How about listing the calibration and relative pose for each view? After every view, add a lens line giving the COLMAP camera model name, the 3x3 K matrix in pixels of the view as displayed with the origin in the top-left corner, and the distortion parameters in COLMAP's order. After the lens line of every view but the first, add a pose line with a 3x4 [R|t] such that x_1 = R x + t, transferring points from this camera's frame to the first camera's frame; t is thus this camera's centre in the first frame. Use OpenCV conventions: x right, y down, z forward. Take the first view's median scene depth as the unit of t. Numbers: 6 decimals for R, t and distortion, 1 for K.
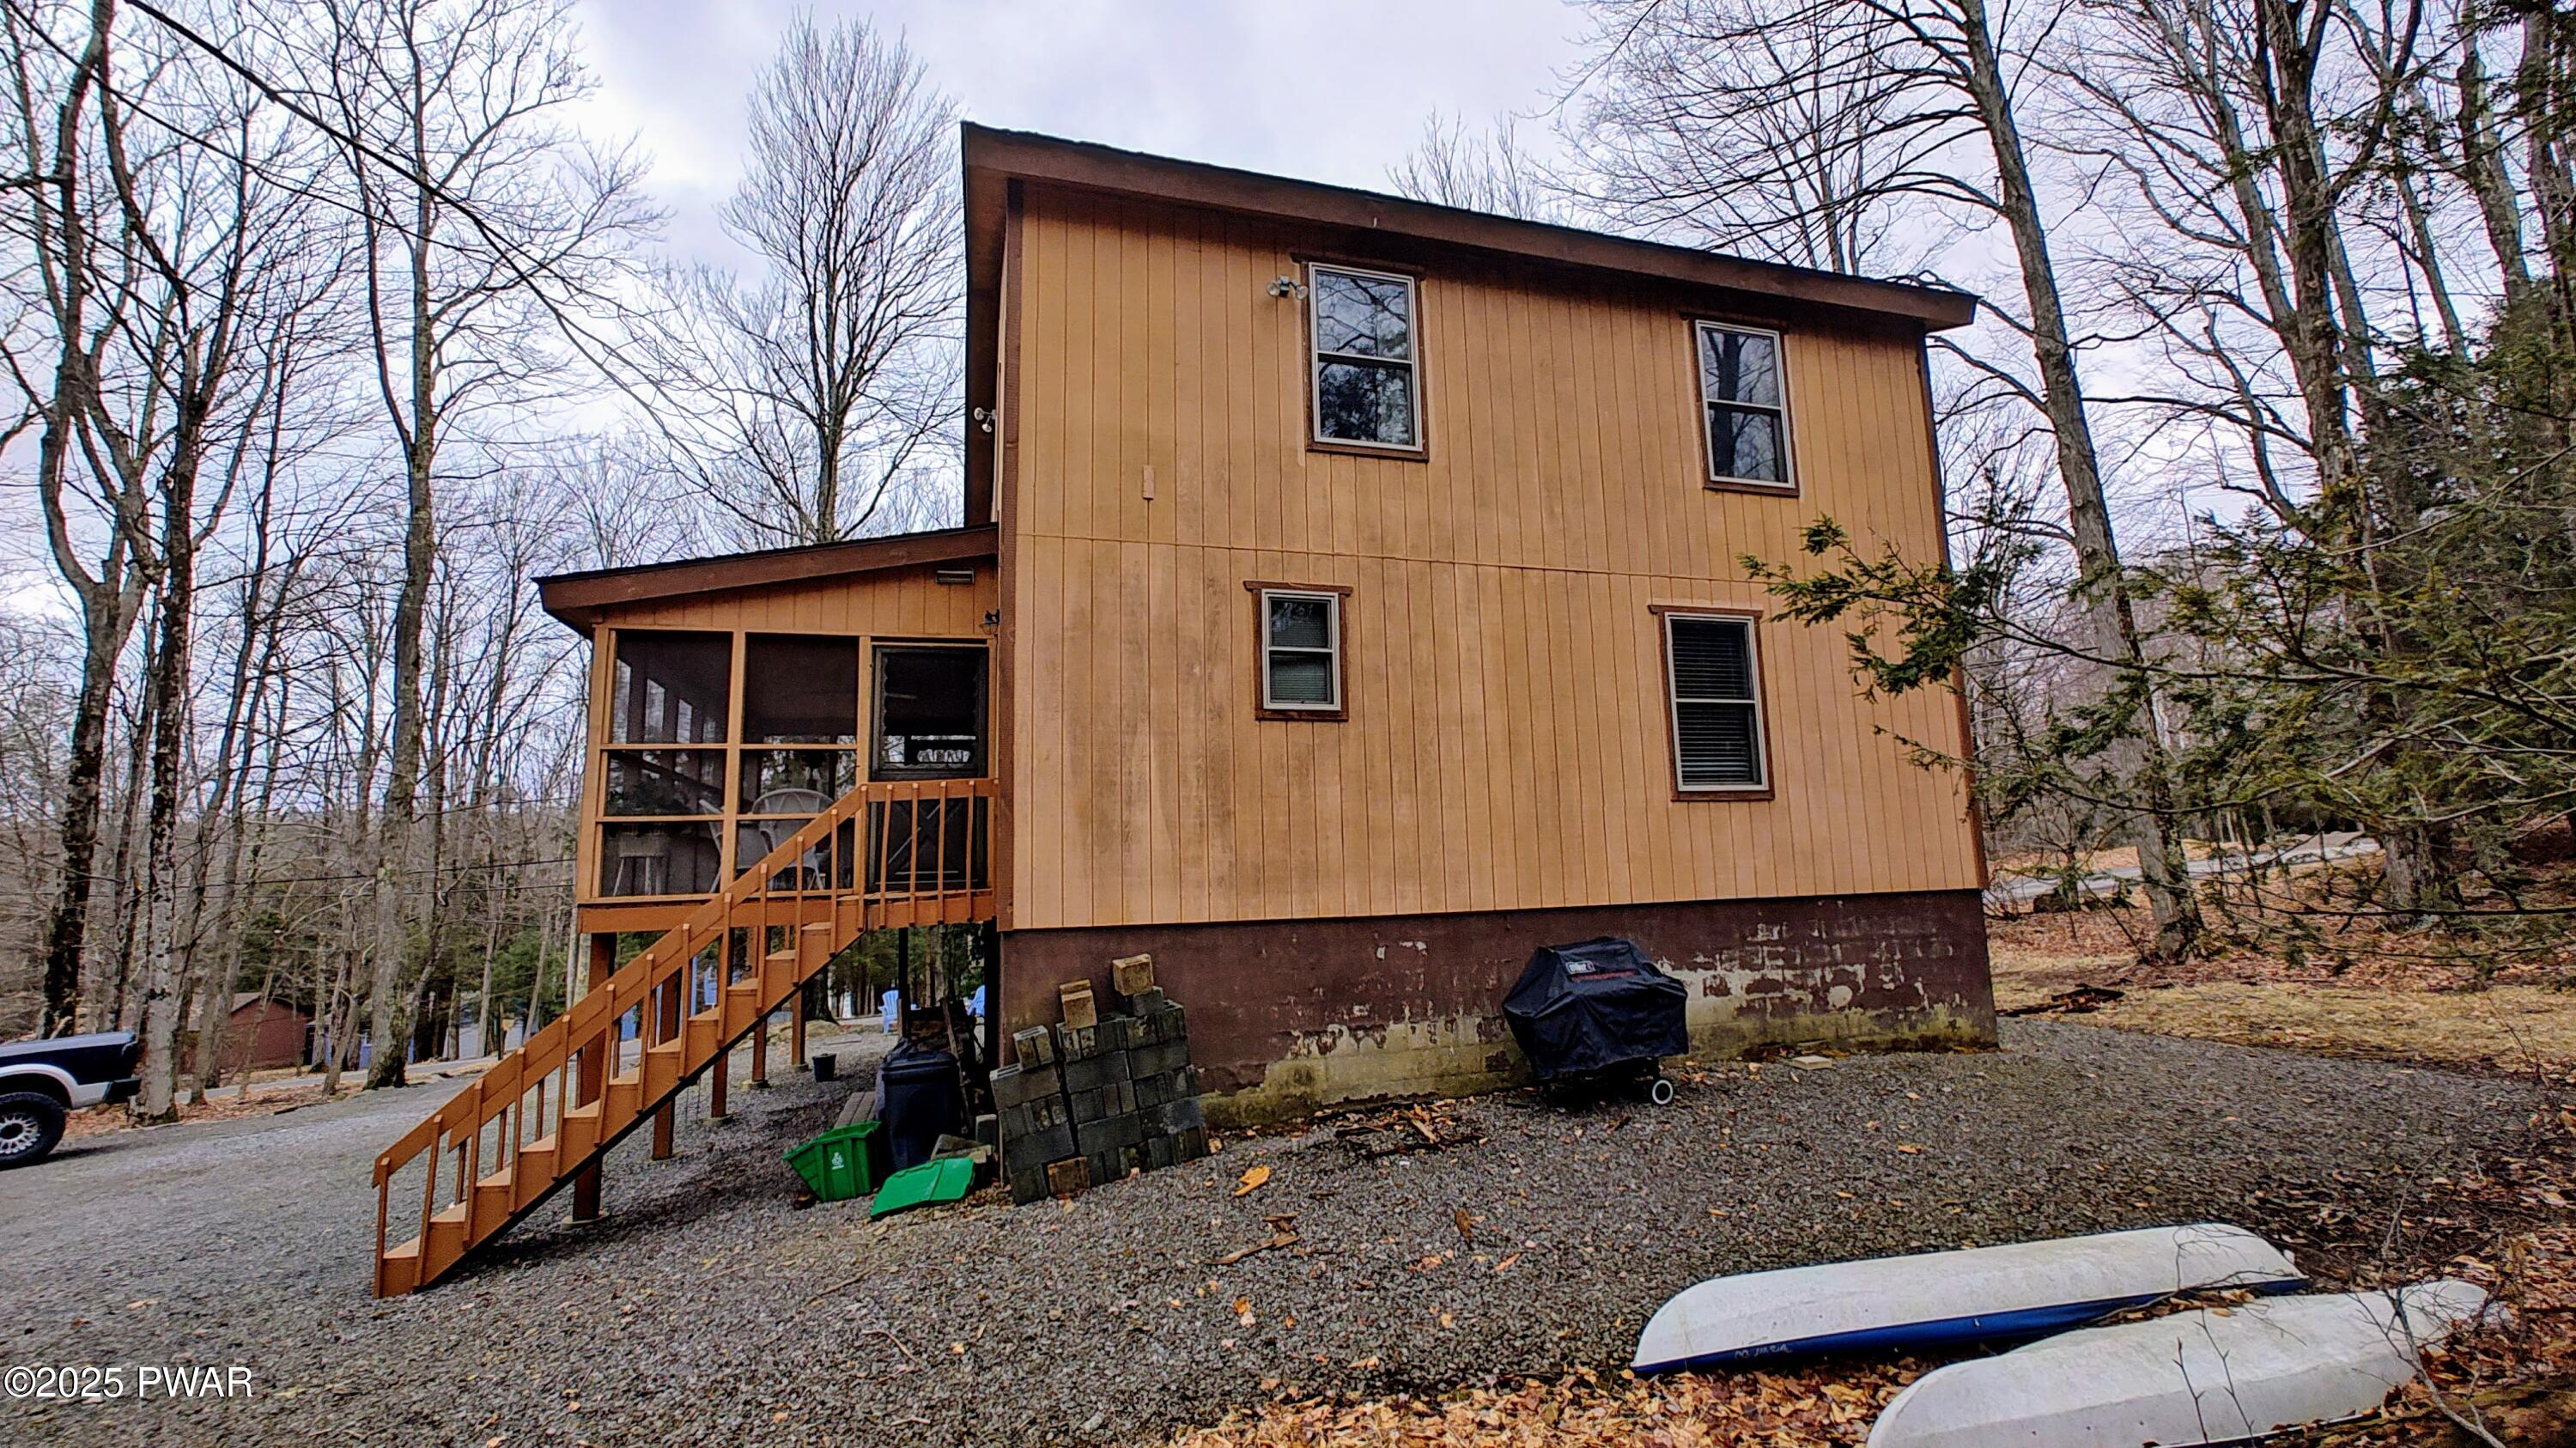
lens RADIAL K [[1065.7, 0, 1295.5], [0, 1065.7, 723.2], [0, 0, 1]] dist [0.004890, 0.000252]
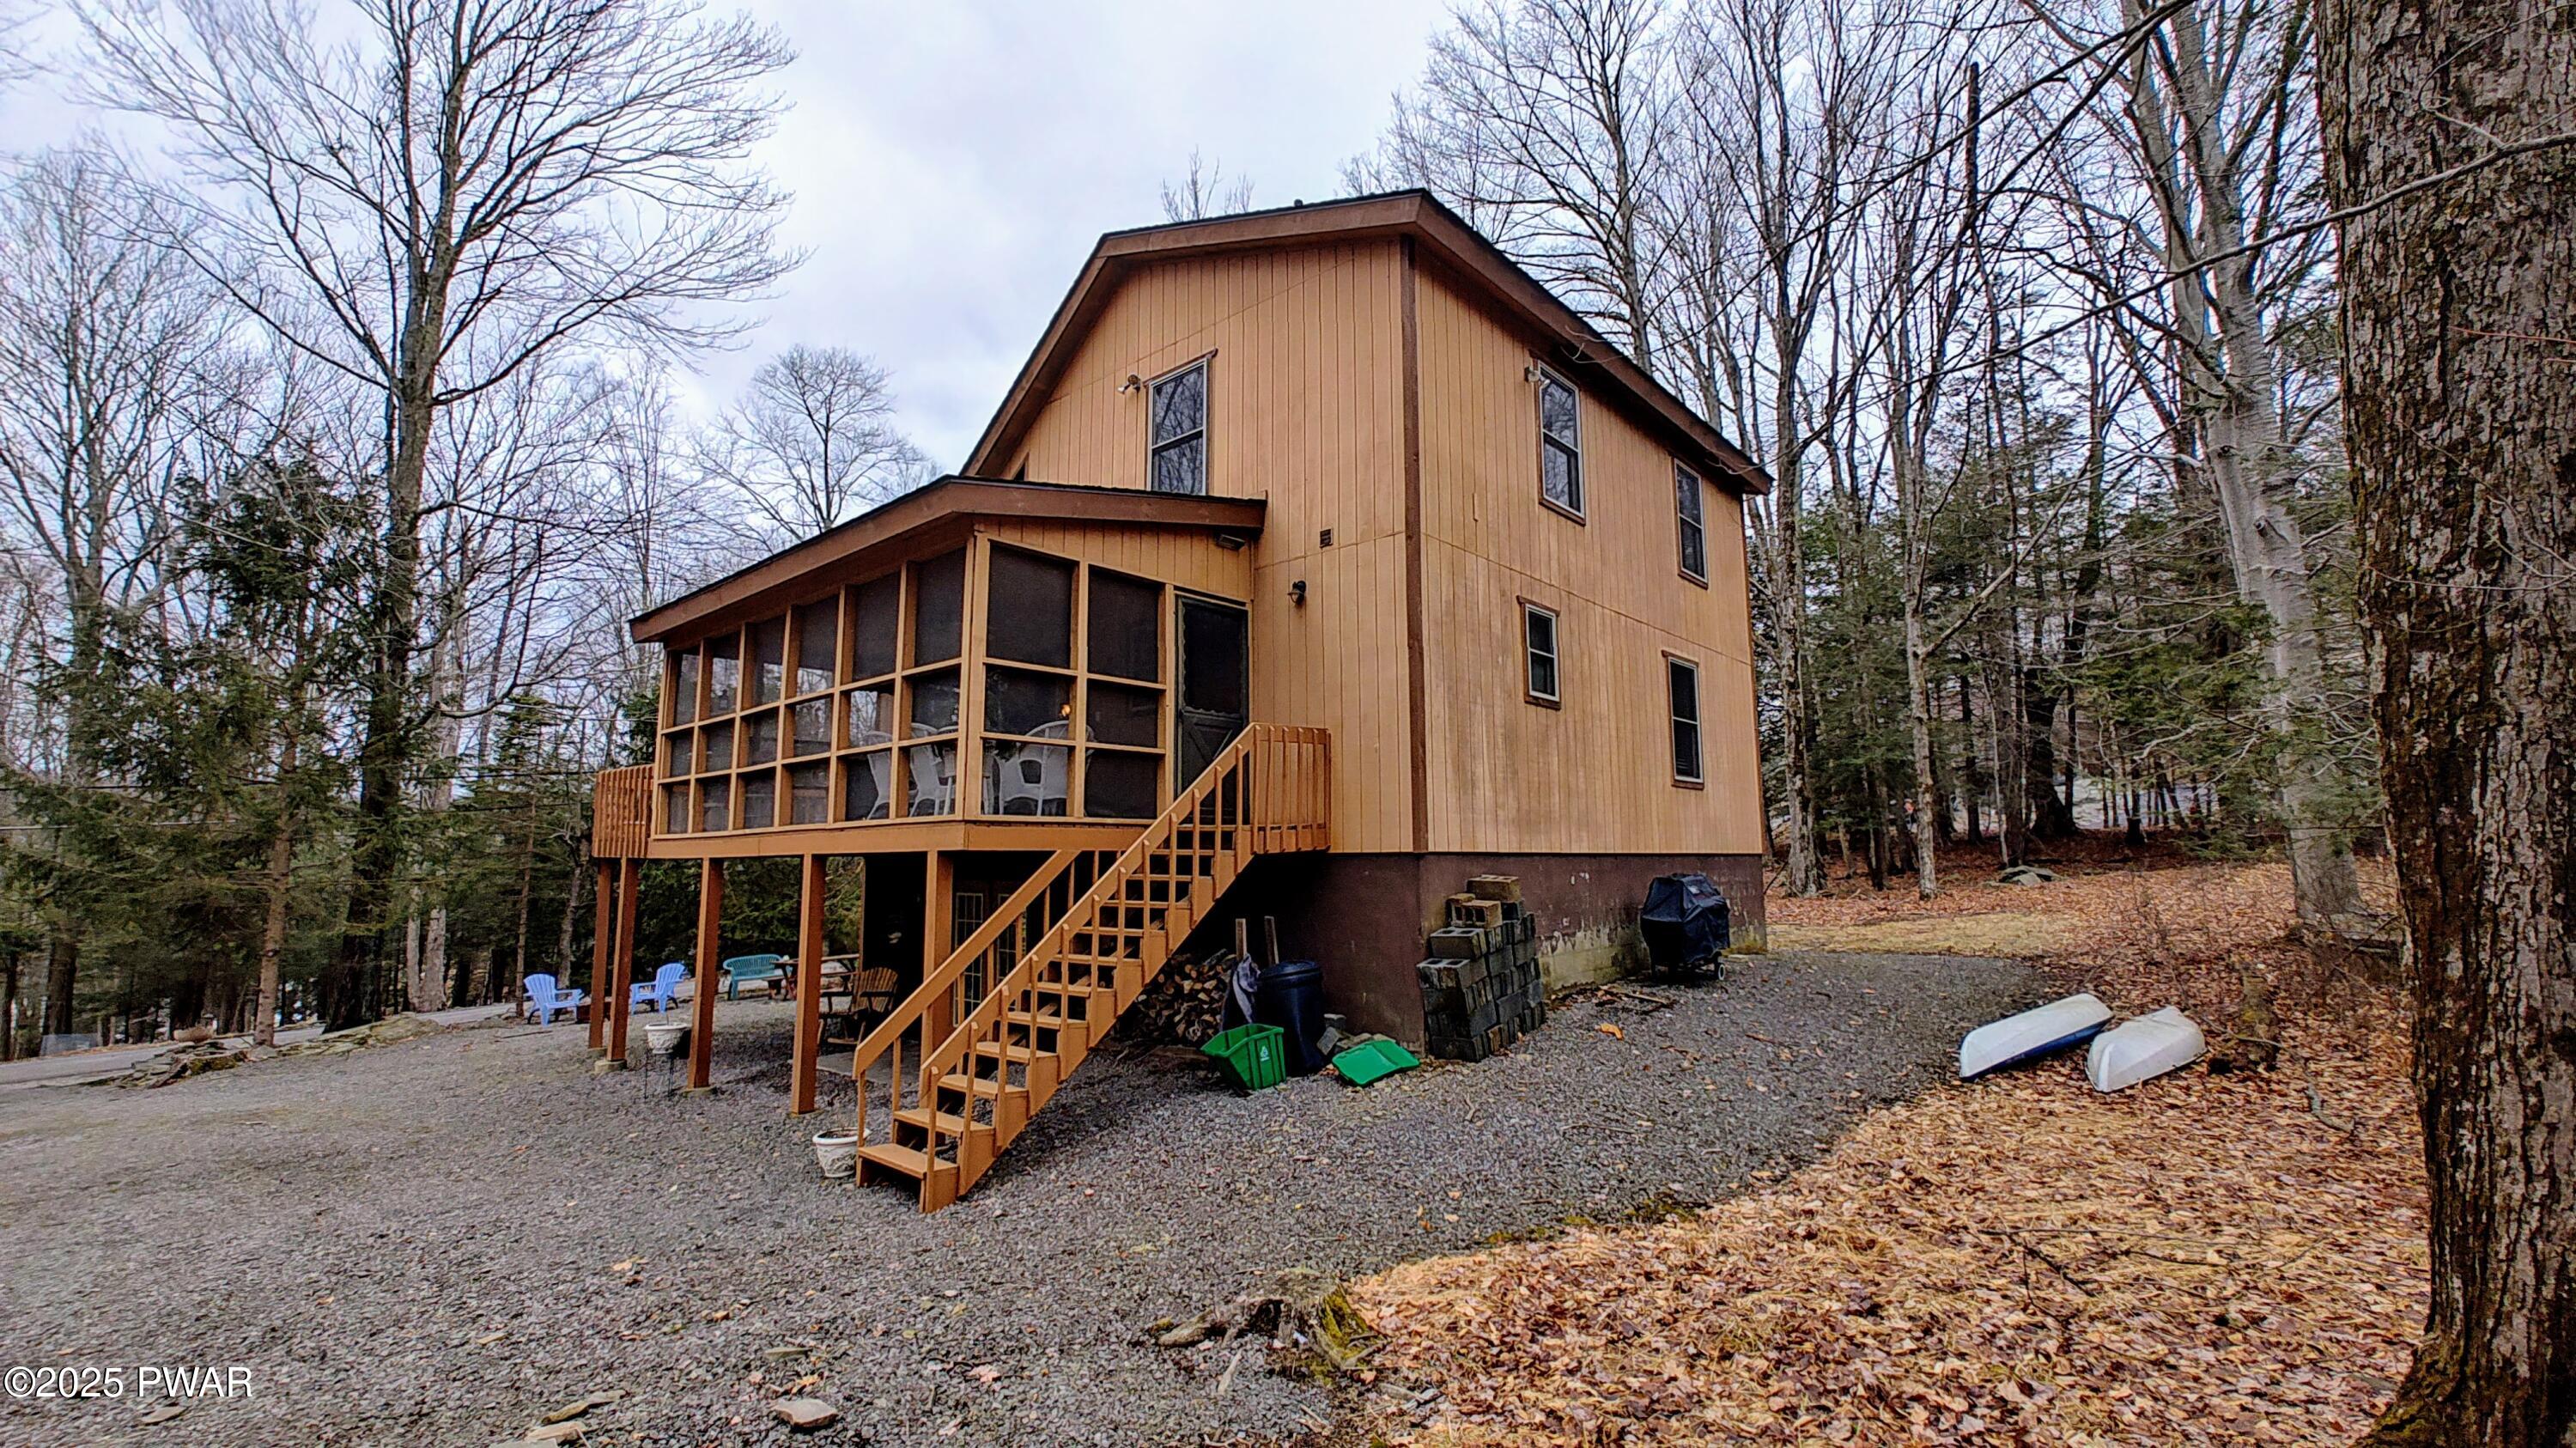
lens RADIAL K [[1065.7, 0, 1295.5], [0, 1065.7, 723.2], [0, 0, 1]] dist [0.004890, 0.000252]
pose [[0.842866, 0.091986, 0.530203, -0.968815], [-0.094056, 0.995298, -0.023154, 0.079317], [-0.529839, -0.030353, 0.847555, 0.031998]]
